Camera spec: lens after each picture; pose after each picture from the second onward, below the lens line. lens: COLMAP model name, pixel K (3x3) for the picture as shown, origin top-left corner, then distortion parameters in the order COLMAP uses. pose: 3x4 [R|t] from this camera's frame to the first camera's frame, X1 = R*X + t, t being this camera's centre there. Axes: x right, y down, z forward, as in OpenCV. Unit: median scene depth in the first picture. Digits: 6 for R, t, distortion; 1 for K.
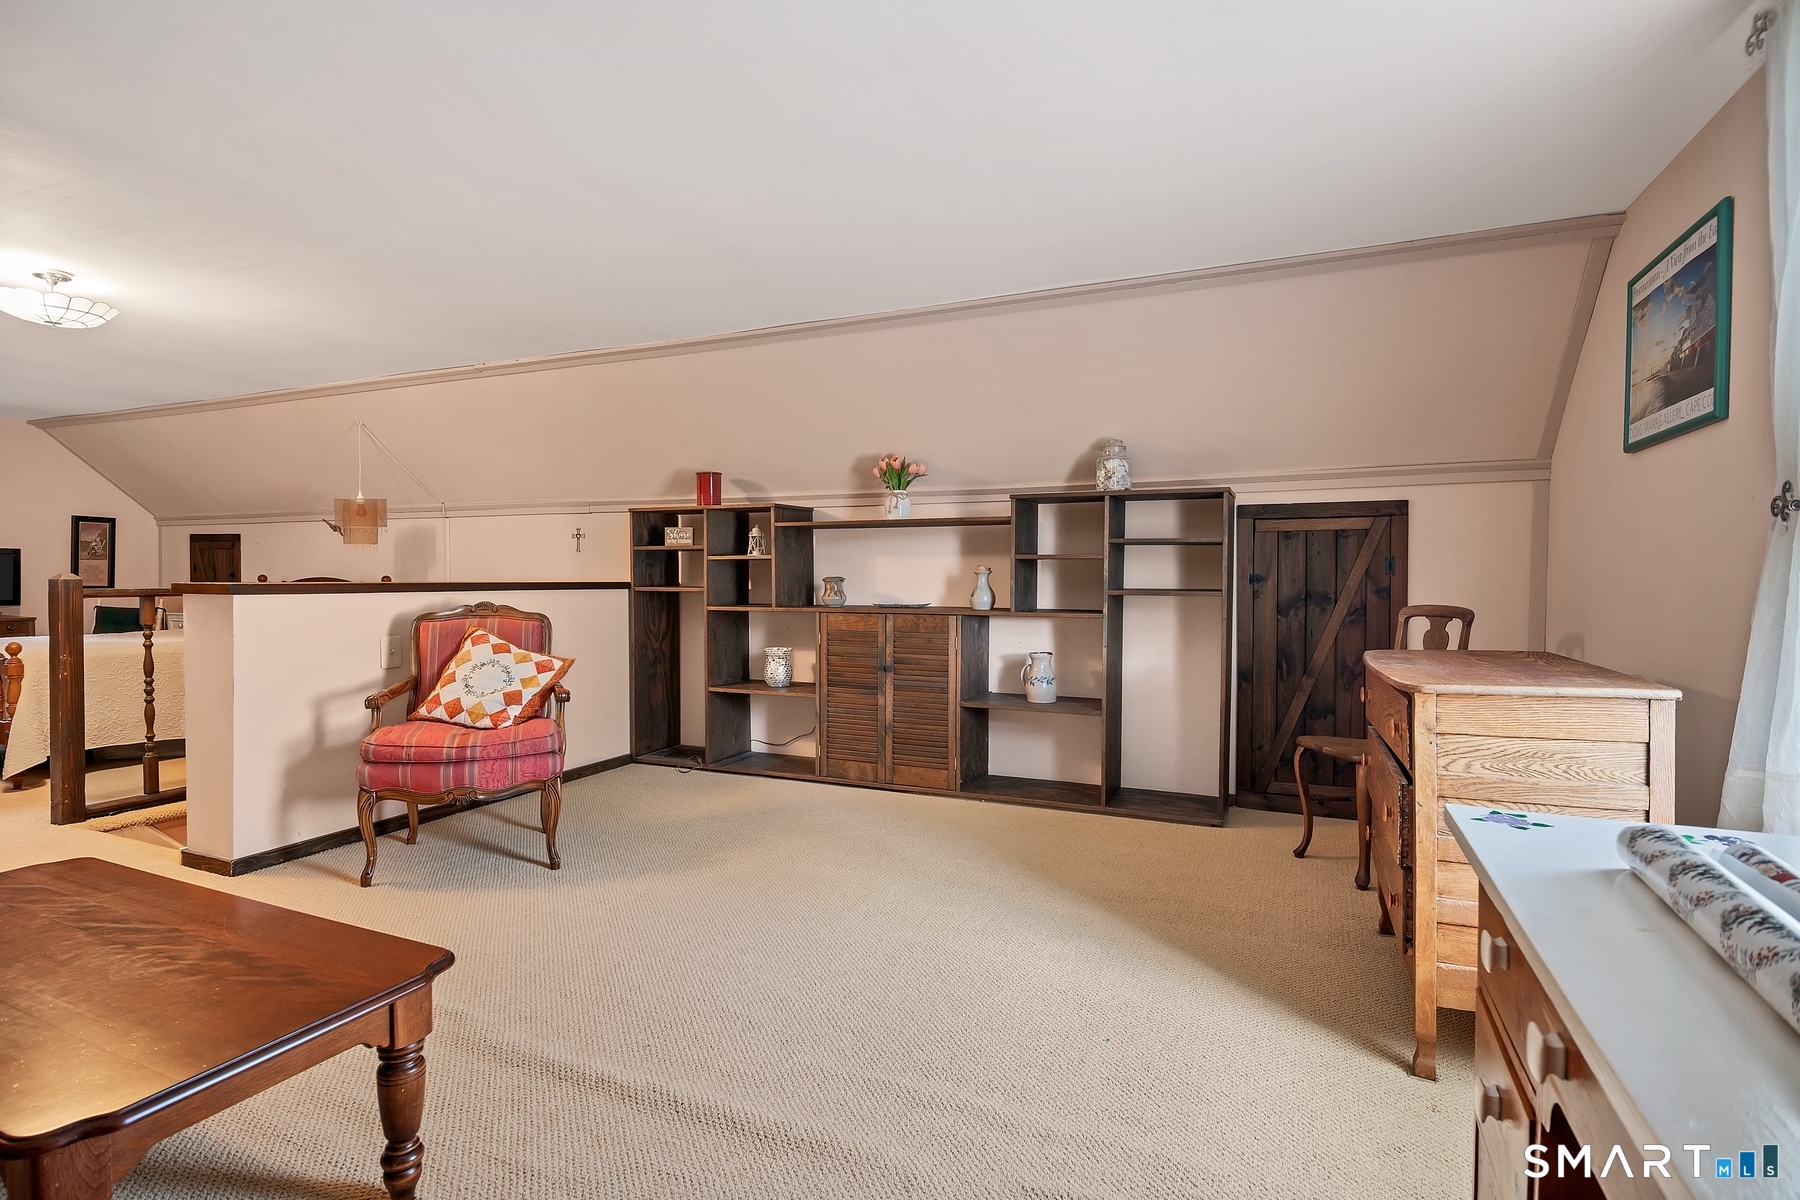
lens RADIAL K [[892.4, 0, 883.8], [0, 892.4, 589.8], [0, 0, 1]] dist [-0.000273, -0.010105]
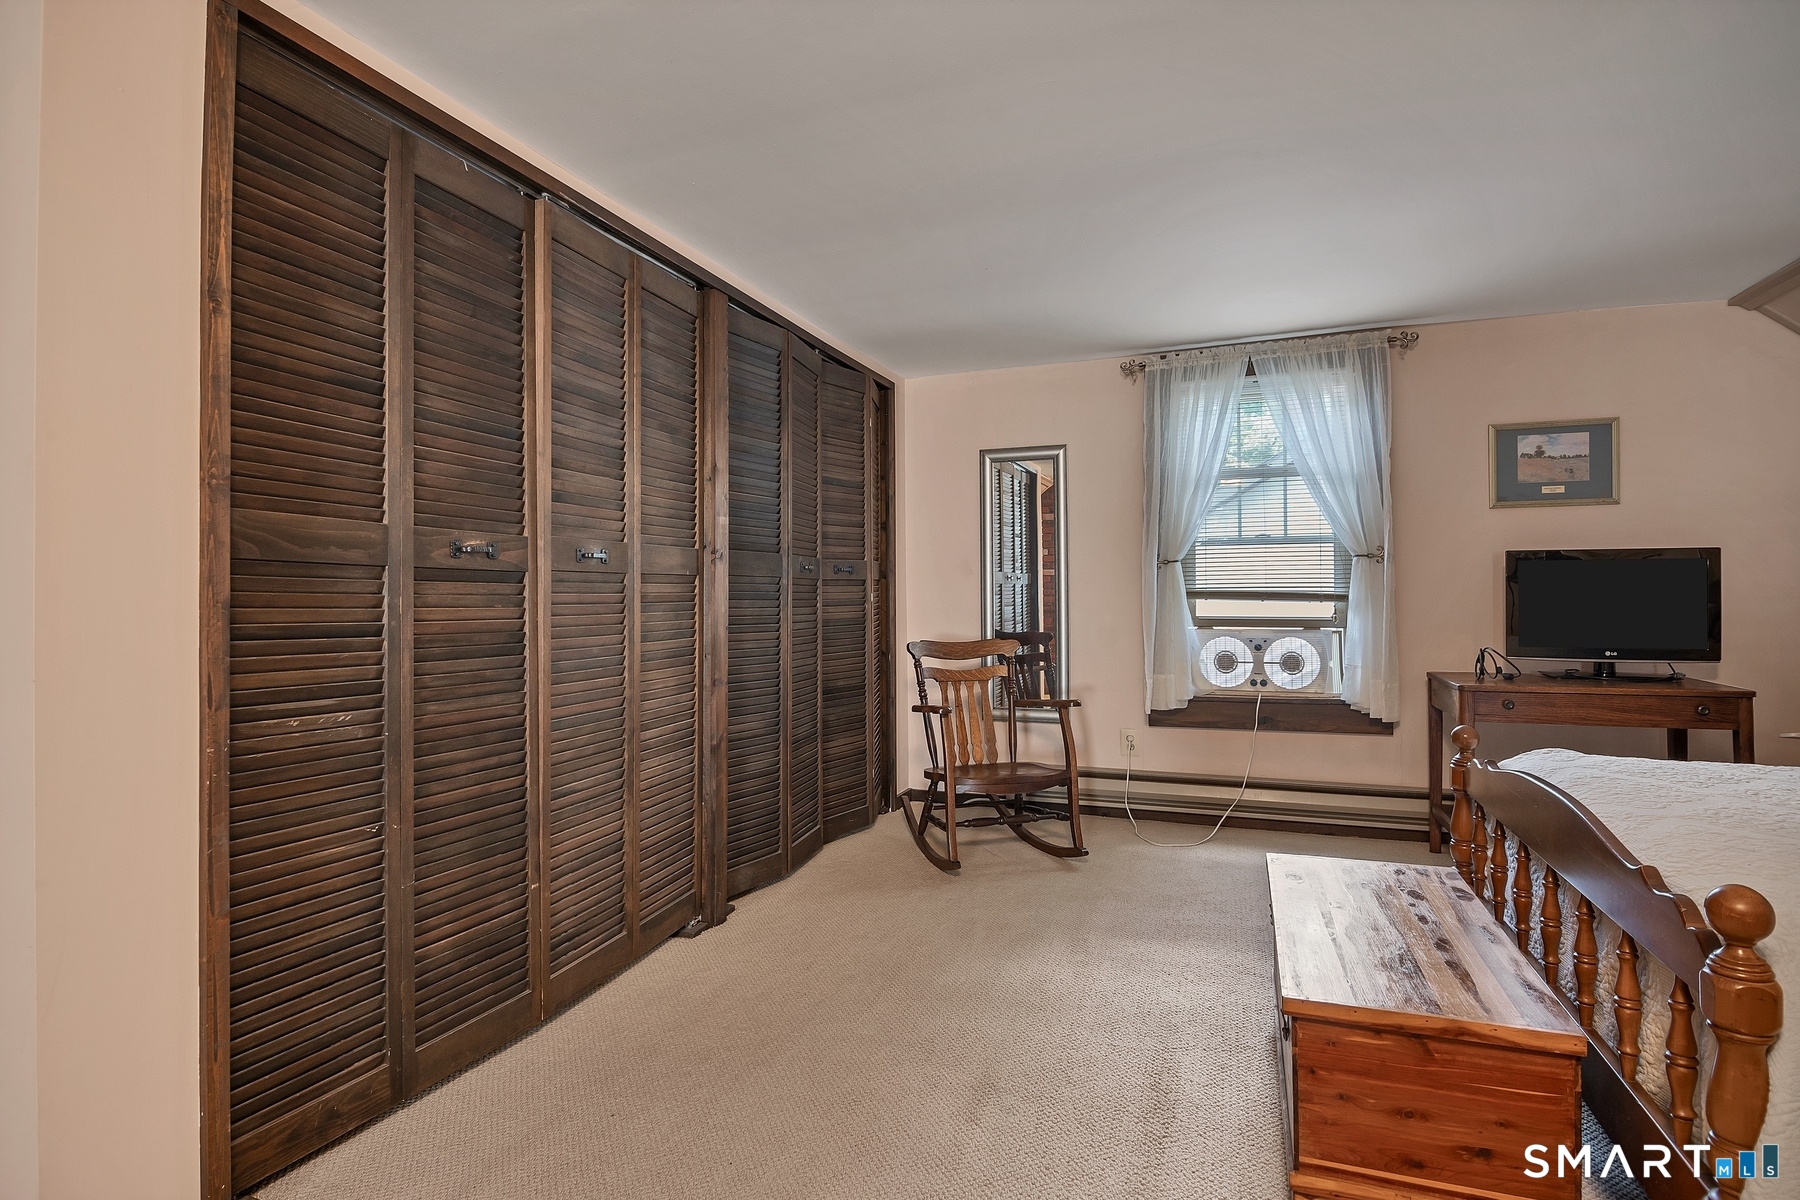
lens RADIAL K [[892.4, 0, 883.8], [0, 892.4, 589.8], [0, 0, 1]] dist [-0.000273, -0.010105]
pose [[0.070743, -0.011146, -0.997432, -0.814191], [-0.012560, 0.999848, -0.012064, -0.016804], [0.997415, 0.013381, 0.070593, 0.784992]]
